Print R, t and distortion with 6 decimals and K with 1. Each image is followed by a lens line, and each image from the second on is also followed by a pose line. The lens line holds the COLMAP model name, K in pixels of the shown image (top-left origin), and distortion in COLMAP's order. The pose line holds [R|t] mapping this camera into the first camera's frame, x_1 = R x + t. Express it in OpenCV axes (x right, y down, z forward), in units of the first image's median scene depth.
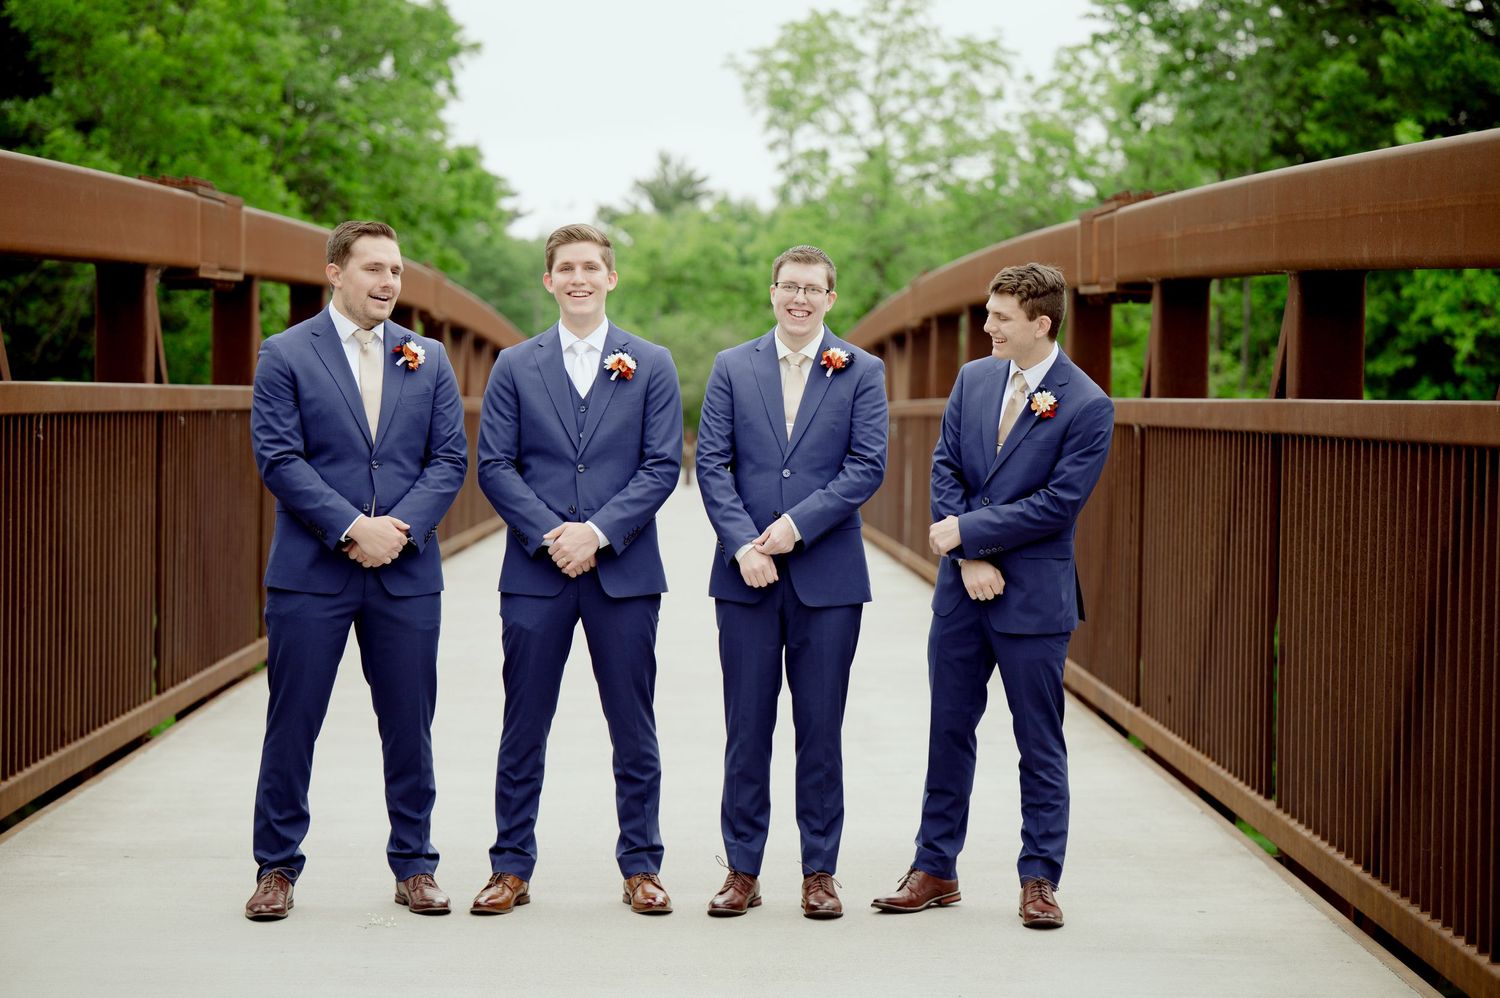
lens RADIAL K [[3394.5, 0, 750.0], [0, 3394.5, 499.0], [0, 0, 1]] dist [0.100651, 0.000334]
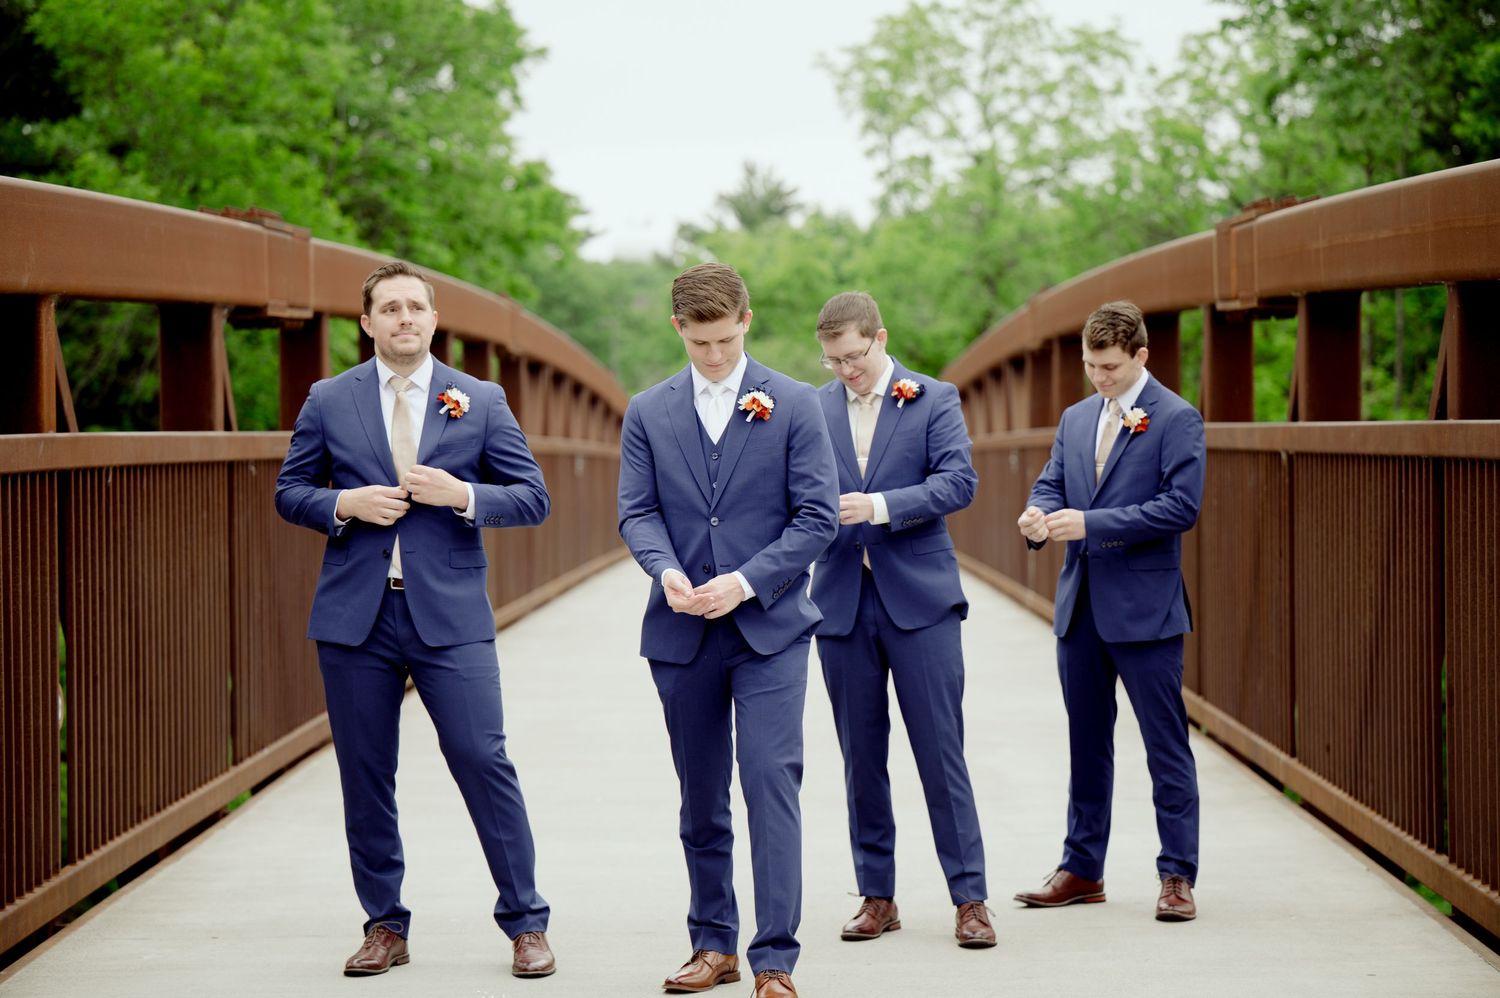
lens RADIAL K [[3790.1, 0, 750.0], [0, 3790.1, 499.0], [0, 0, 1]] dist [0.252698, -0.163107]
pose [[0.999442, -0.022665, -0.024533, -0.002795], [0.022377, 0.999678, -0.011937, 0.000111], [0.024796, 0.011382, 0.999628, -0.017130]]
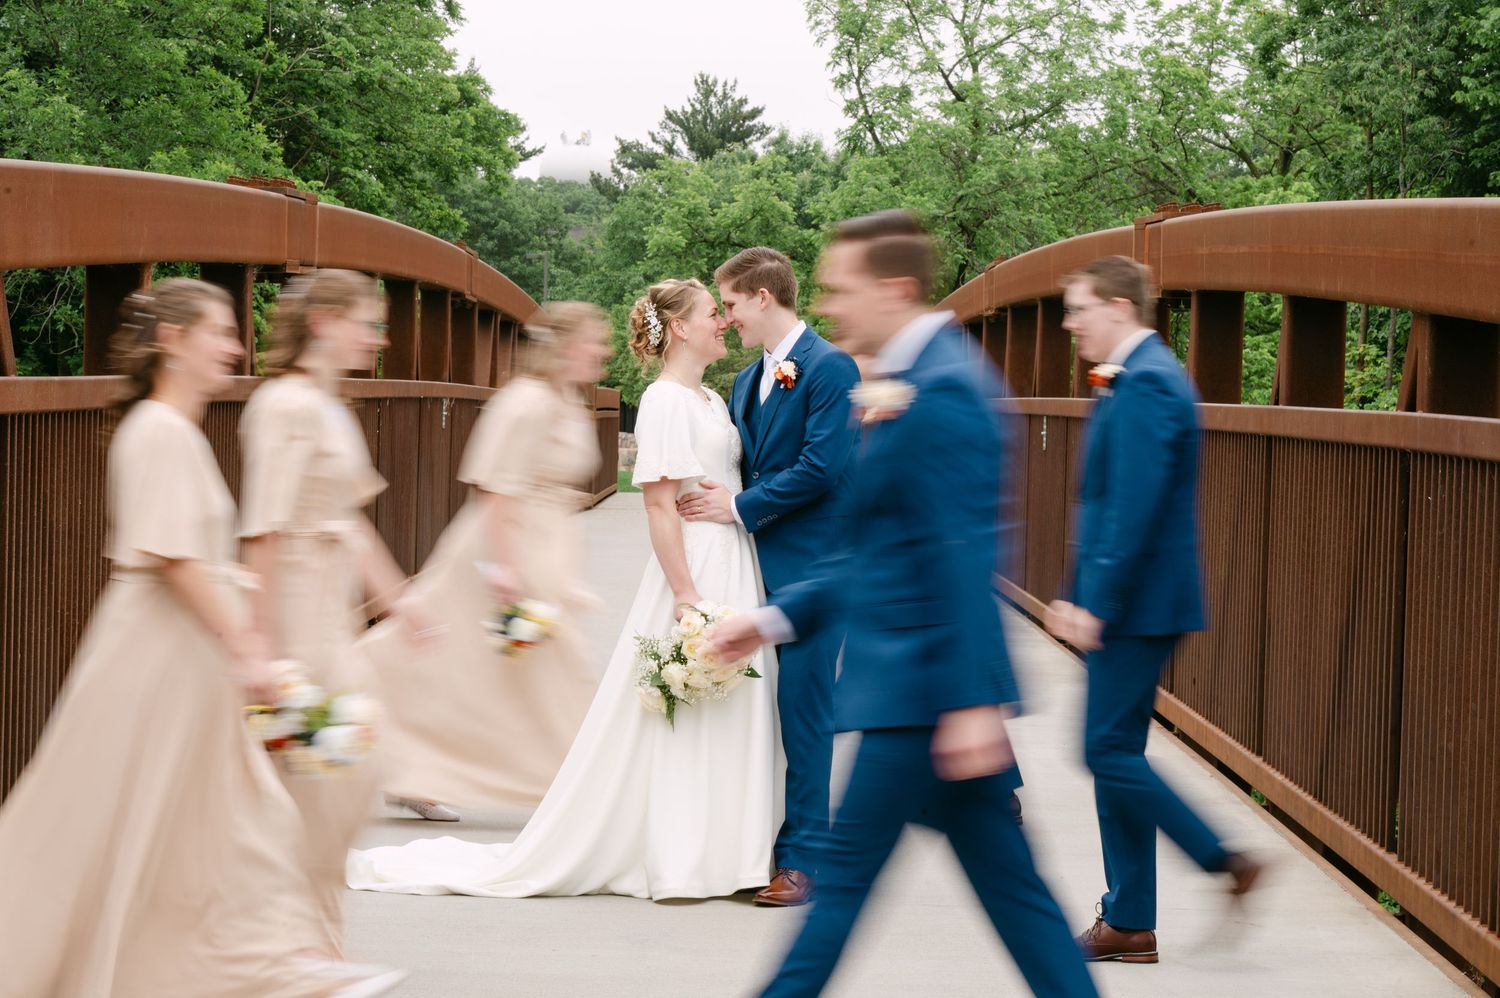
lens RADIAL K [[5259.0, 0, 750.0], [0, 5259.0, 499.0], [0, 0, 1]] dist [-0.011524, -0.132063]
pose [[0.999847, 0.013747, -0.010835, -0.000108], [-0.013820, 0.999882, -0.006715, 0.006357], [0.010742, 0.006864, 0.999919, -0.297393]]
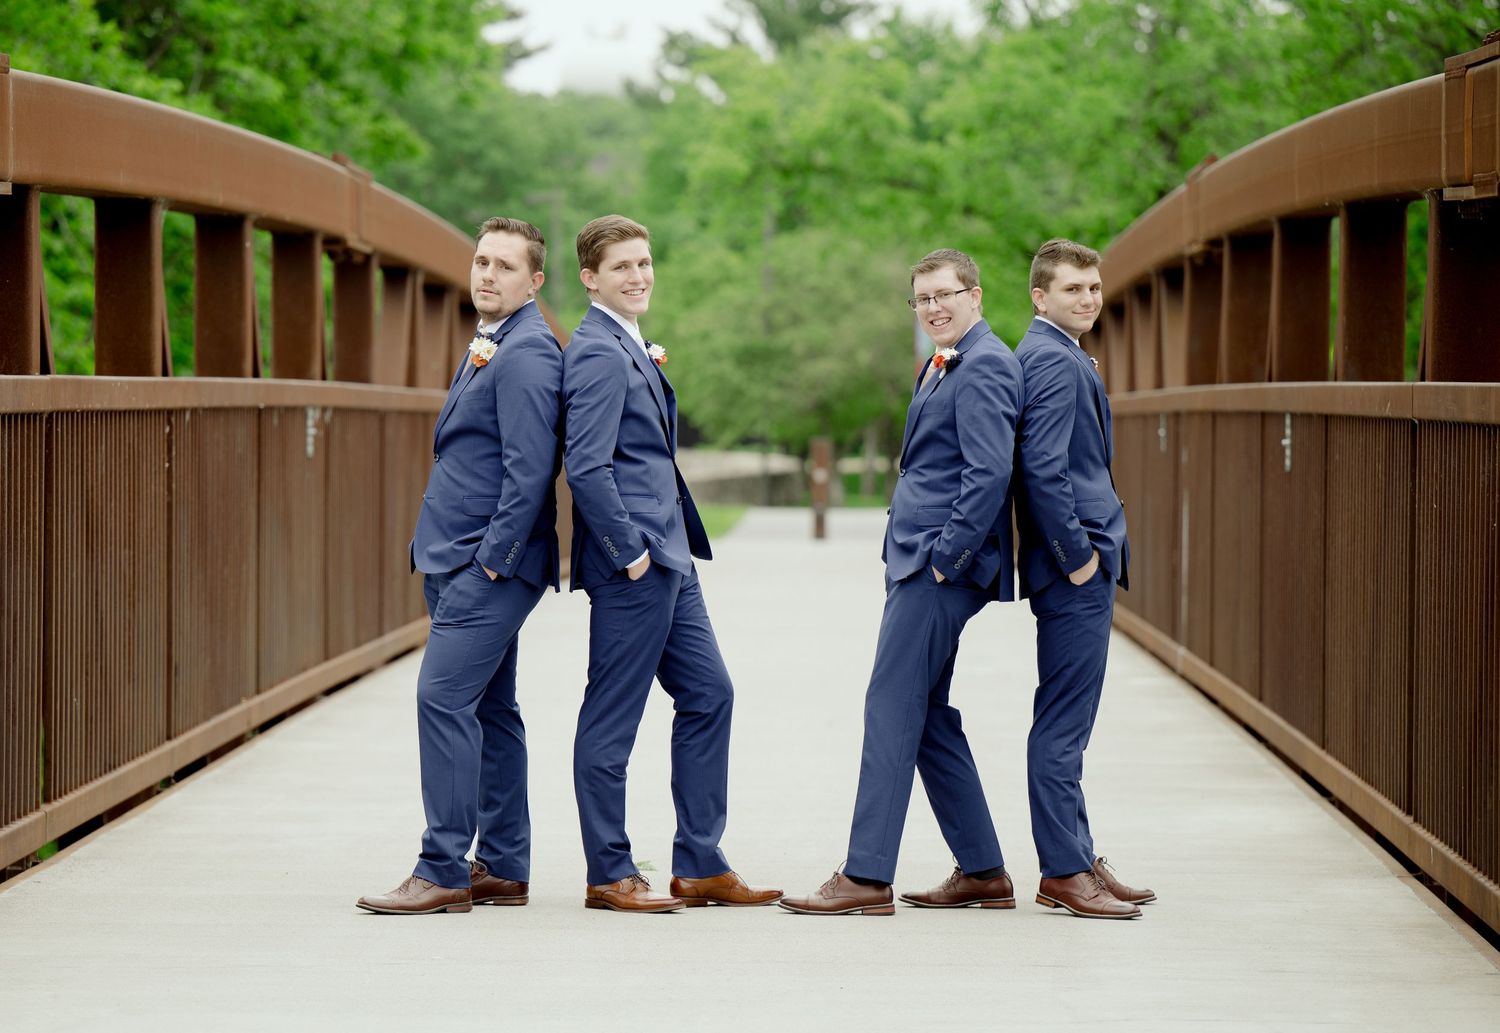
lens RADIAL K [[6386.1, 0, 650.8], [0, 6386.1, 586.4], [0, 0, 1]] dist [0.670345, 2.758390]
pose [[0.998522, -0.006806, -0.053928, 0.010827], [0.006990, 0.999970, 0.003223, 0.000402], [0.053905, -0.003595, 0.998540, -0.055281]]
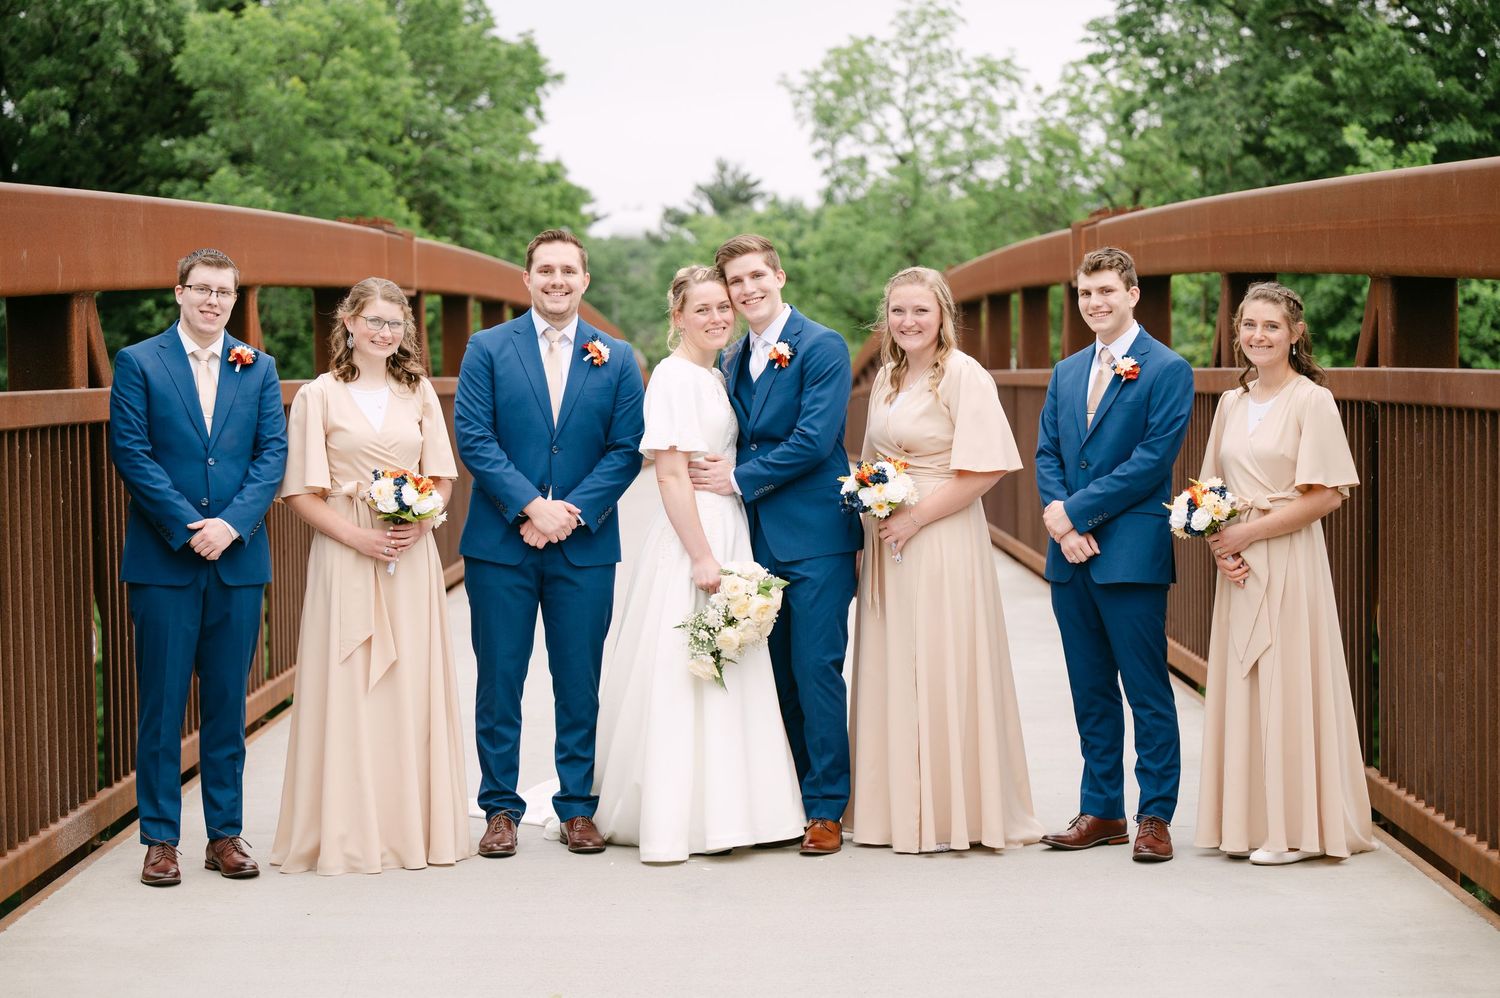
lens RADIAL K [[3182.5, 0, 715.0], [0, 3182.5, 499.7], [0, 0, 1]] dist [-0.032770, -0.127827]
pose [[0.999287, -0.026031, -0.027346, -0.001922], [0.026318, 0.999602, 0.010171, 0.001704], [0.027070, -0.010883, 0.999574, -0.092644]]
